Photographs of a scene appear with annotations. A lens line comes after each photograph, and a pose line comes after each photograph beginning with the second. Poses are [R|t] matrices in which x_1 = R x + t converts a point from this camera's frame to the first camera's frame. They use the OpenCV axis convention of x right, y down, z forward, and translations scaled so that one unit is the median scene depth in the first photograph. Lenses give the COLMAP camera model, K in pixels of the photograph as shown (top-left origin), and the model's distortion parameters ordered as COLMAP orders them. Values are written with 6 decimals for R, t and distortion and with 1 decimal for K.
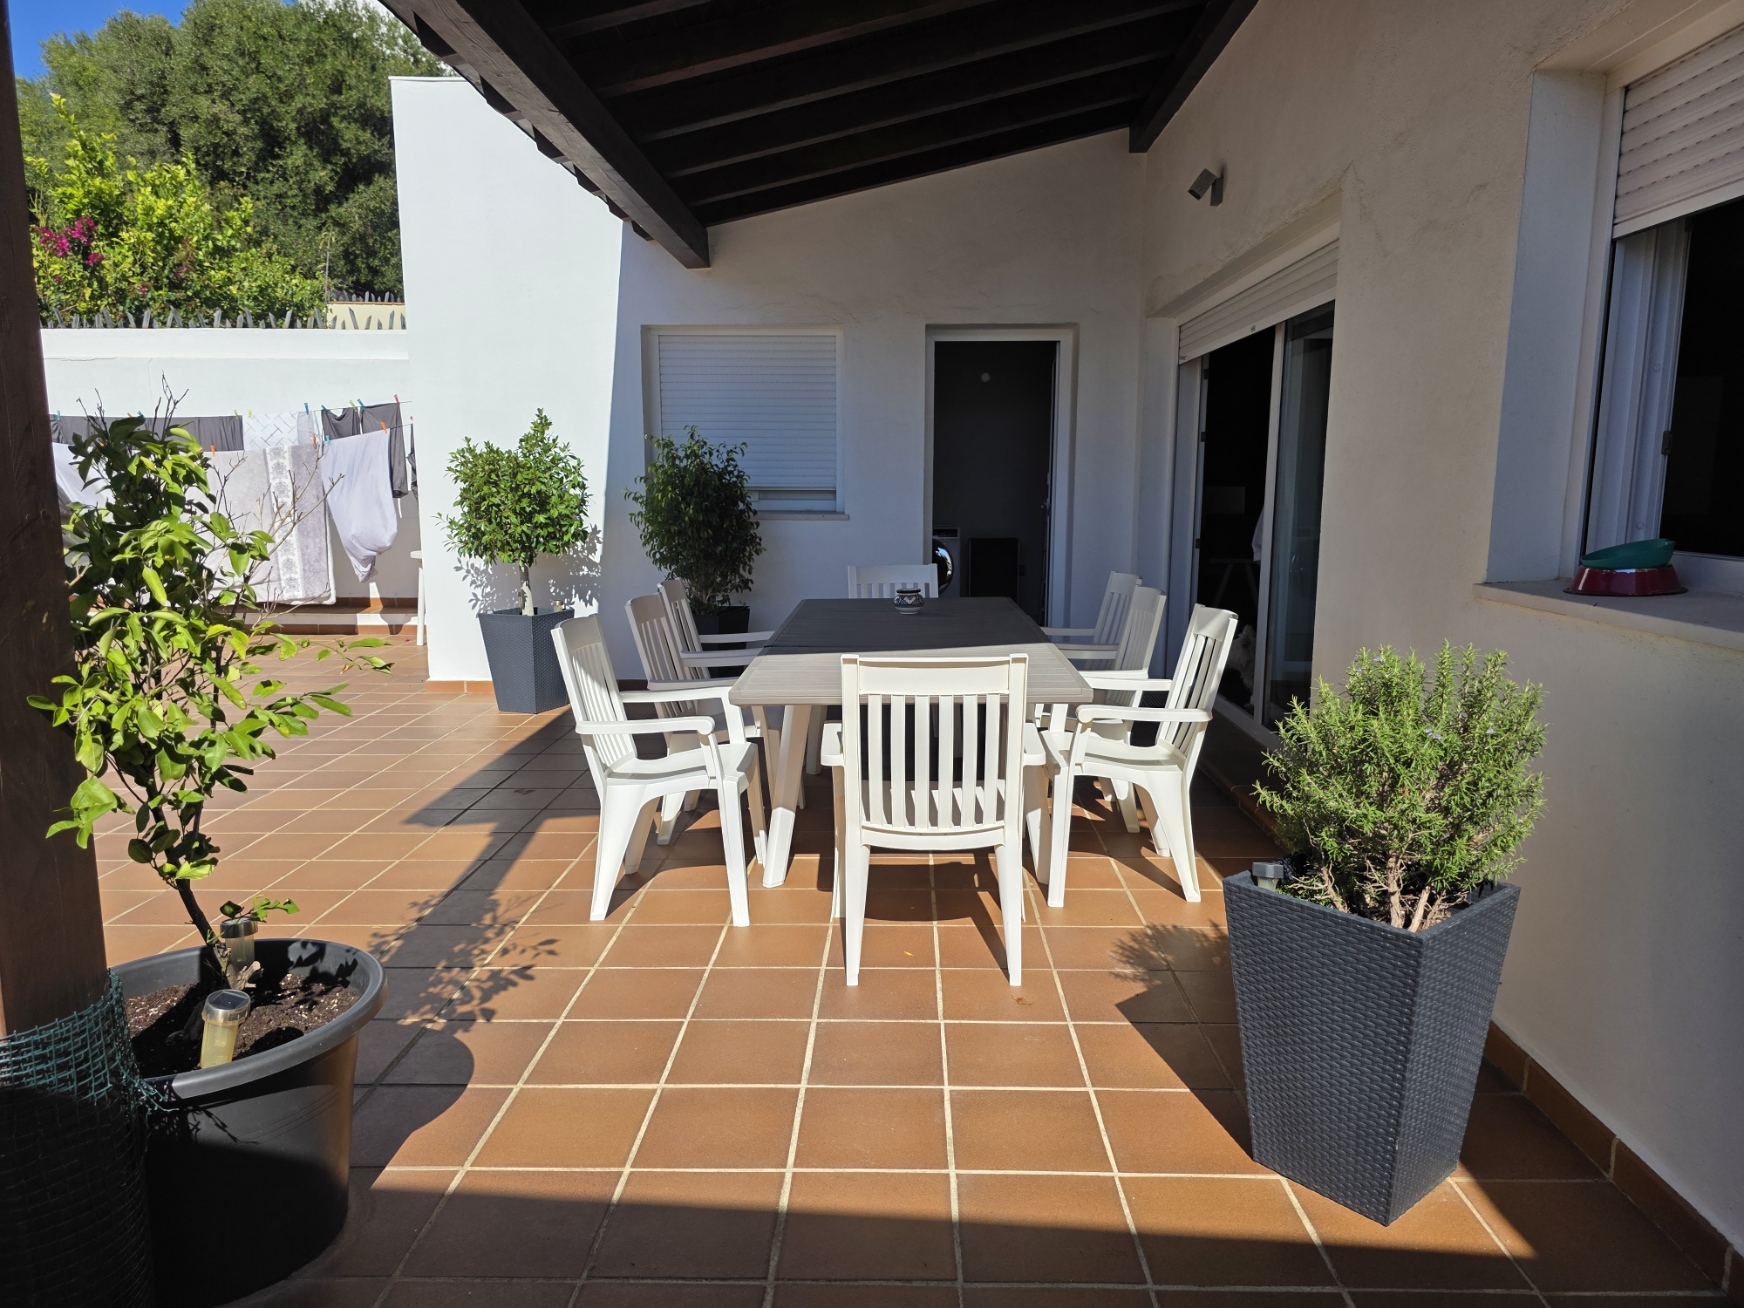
lens RADIAL K [[1168.4, 0, 872.0], [0, 1168.4, 646.1], [0, 0, 1]] dist [0.045946, -0.026747]
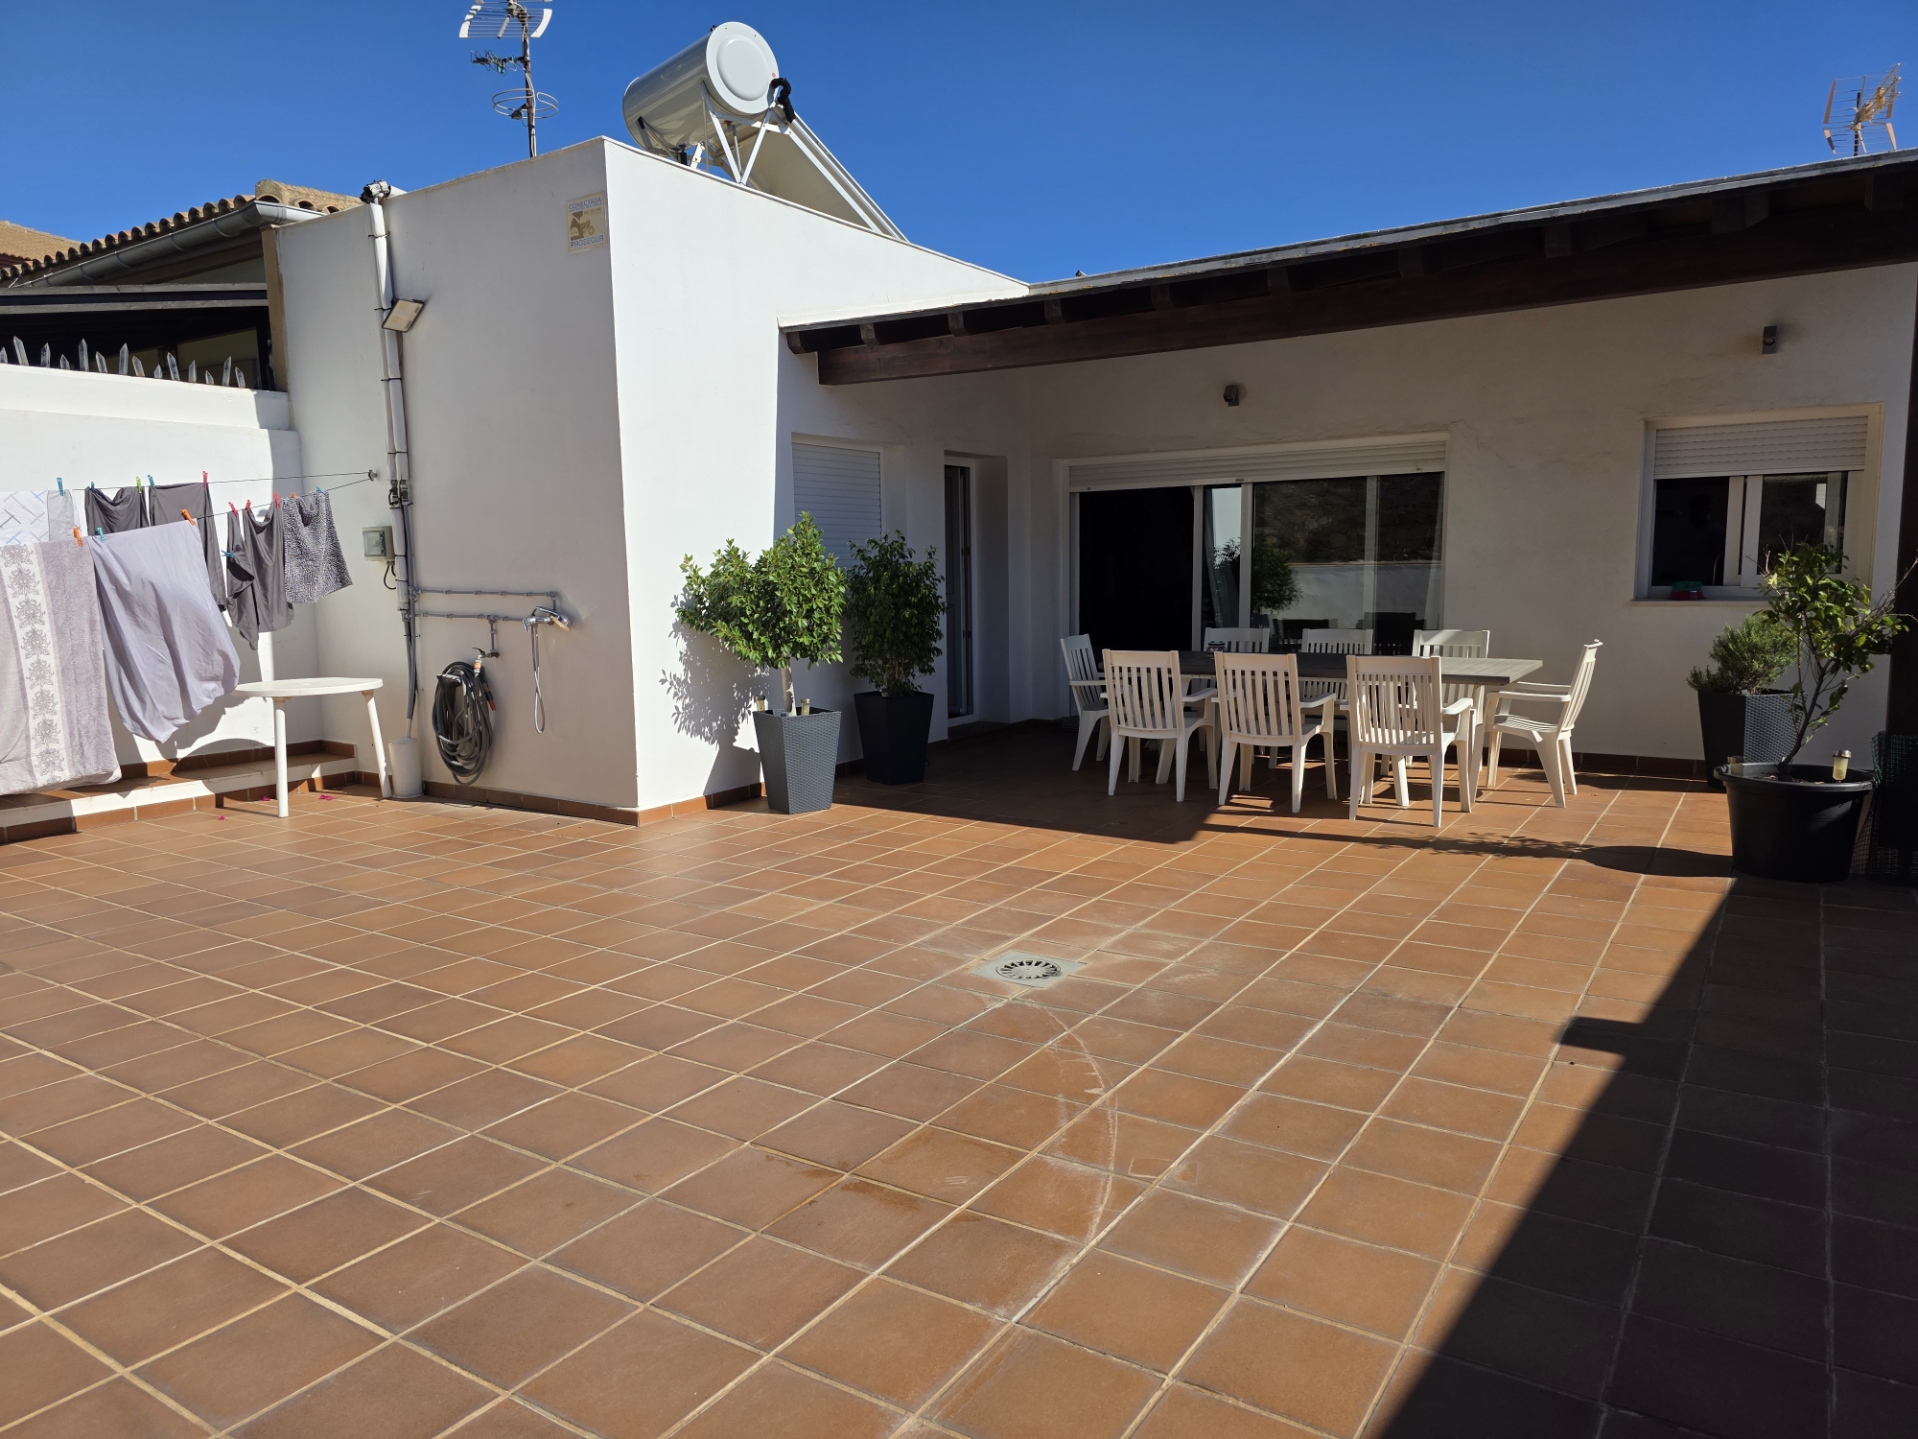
lens RADIAL K [[1285.0, 0, 940.7], [0, 1285.0, 720.5], [0, 0, 1]] dist [0.045946, -0.026747]
pose [[0.527865, -0.114602, 0.841561, -0.744586], [0.138104, 0.989250, 0.048088, -0.036966], [-0.838025, 0.090839, 0.538017, 0.194578]]
